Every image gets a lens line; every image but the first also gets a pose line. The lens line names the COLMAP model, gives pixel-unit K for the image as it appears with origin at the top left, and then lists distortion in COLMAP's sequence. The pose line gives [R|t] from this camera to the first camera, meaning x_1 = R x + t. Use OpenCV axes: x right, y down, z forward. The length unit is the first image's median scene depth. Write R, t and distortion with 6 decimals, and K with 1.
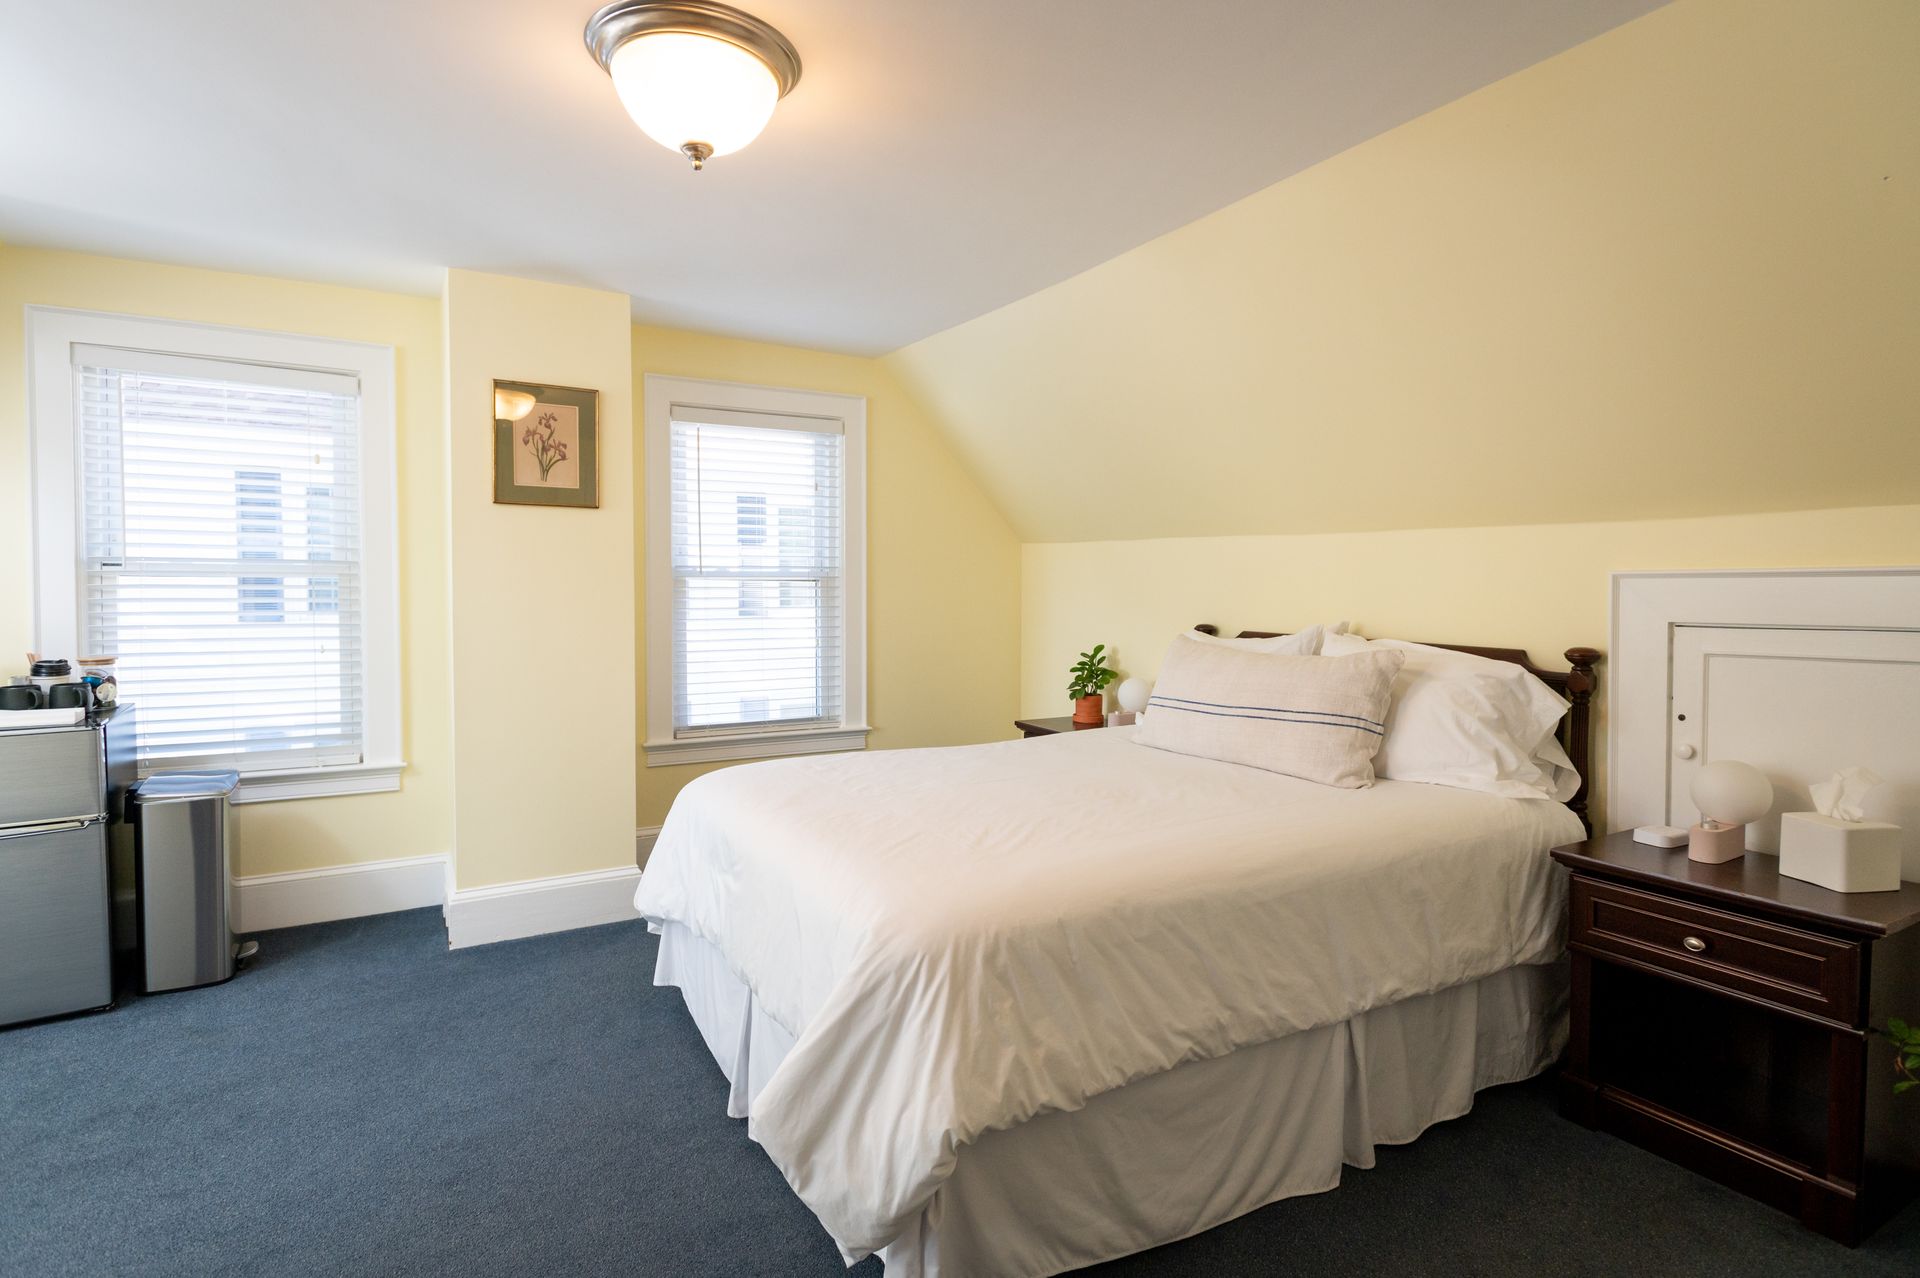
lens RADIAL K [[963.7, 0, 954.7], [0, 963.7, 619.7], [0, 0, 1]] dist [0.002606, -0.001594]
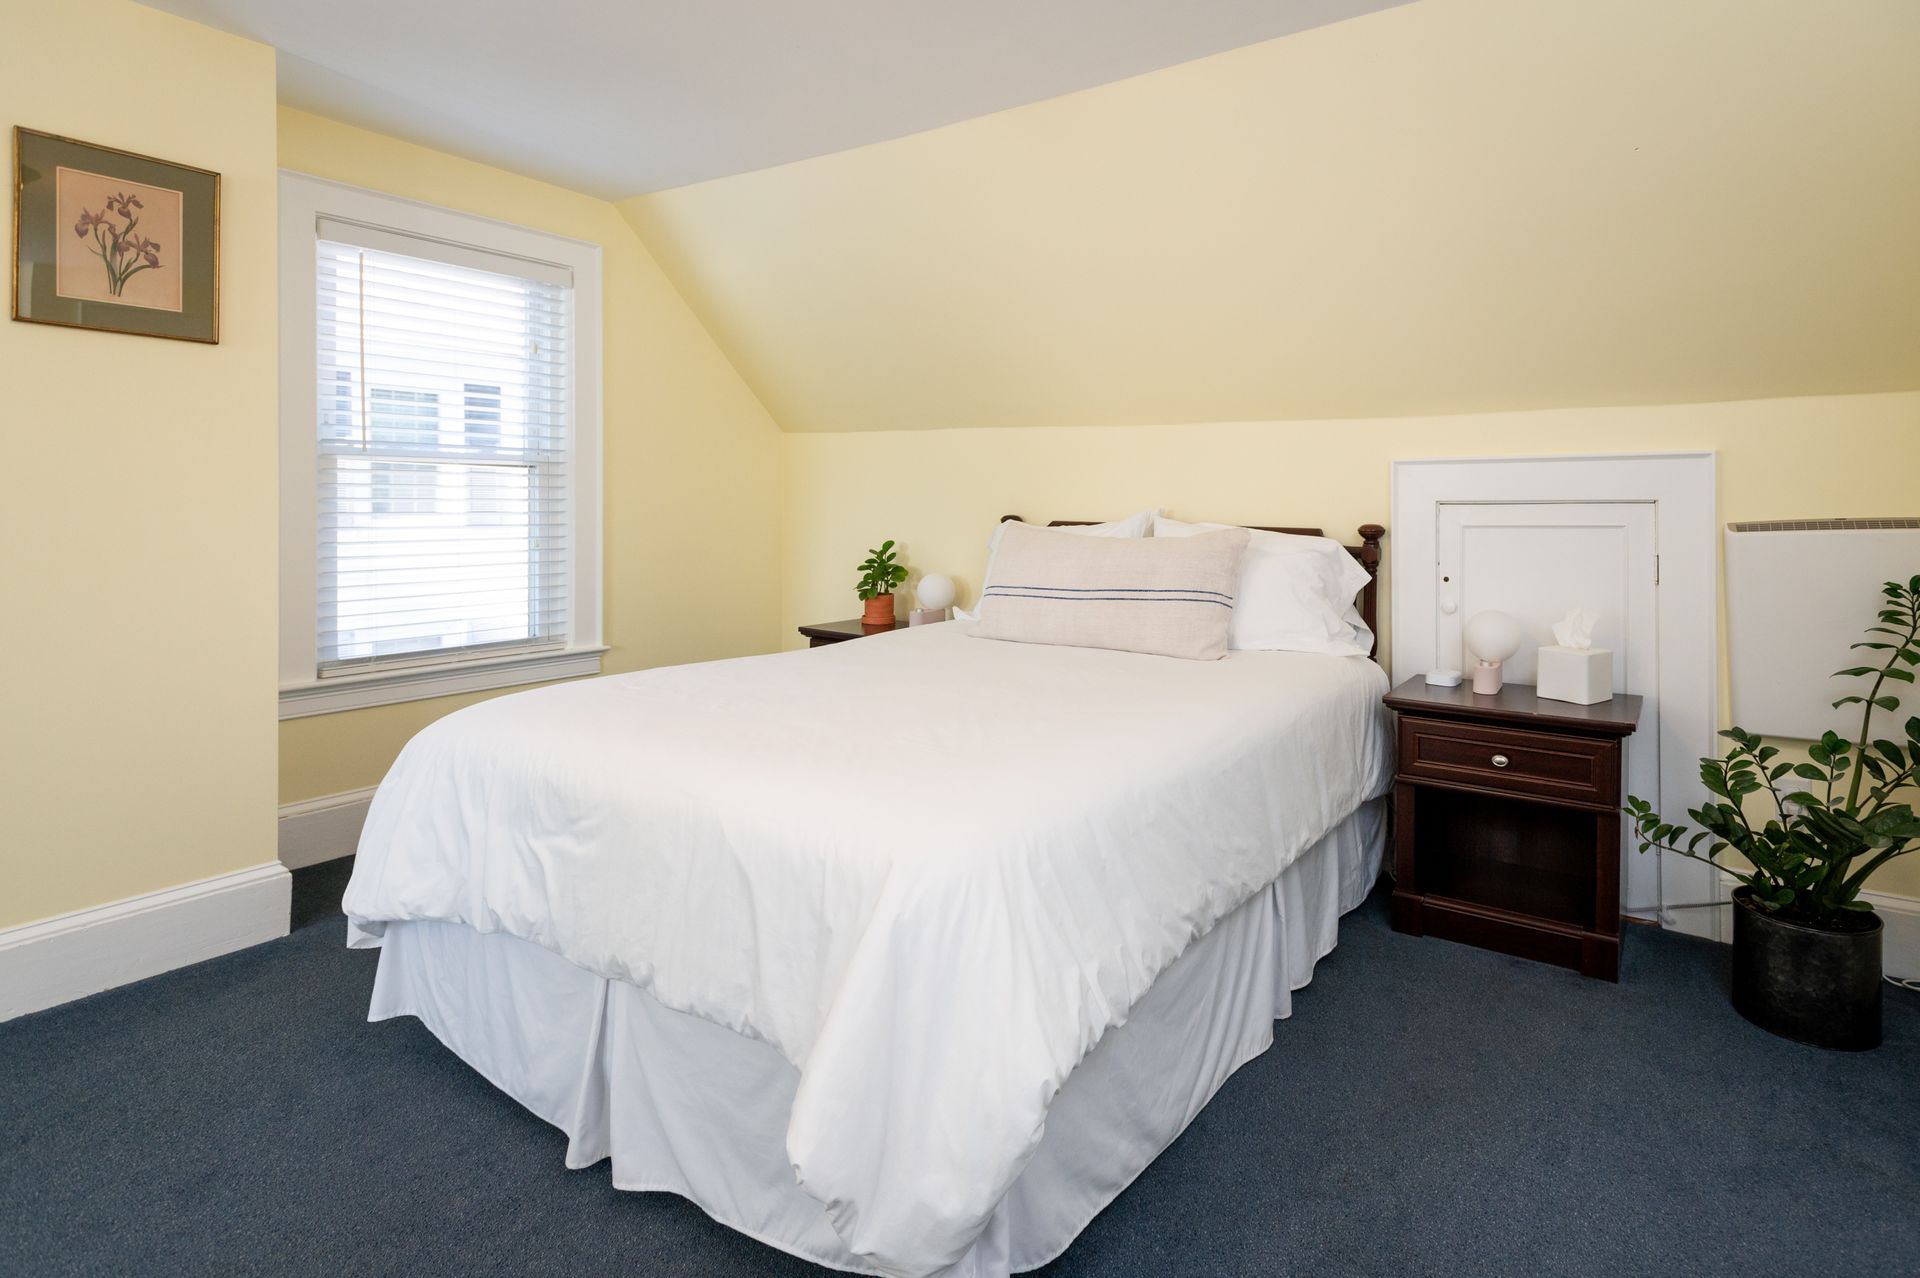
lens RADIAL K [[948.3, 0, 963.4], [0, 948.3, 531.9], [0, 0, 1]] dist [0.001033, -0.001456]
pose [[0.877749, -0.000052, 0.479121, -0.228506], [0.012475, 0.999663, -0.022747, 0.039899], [-0.478958, 0.025943, 0.877454, 0.158745]]
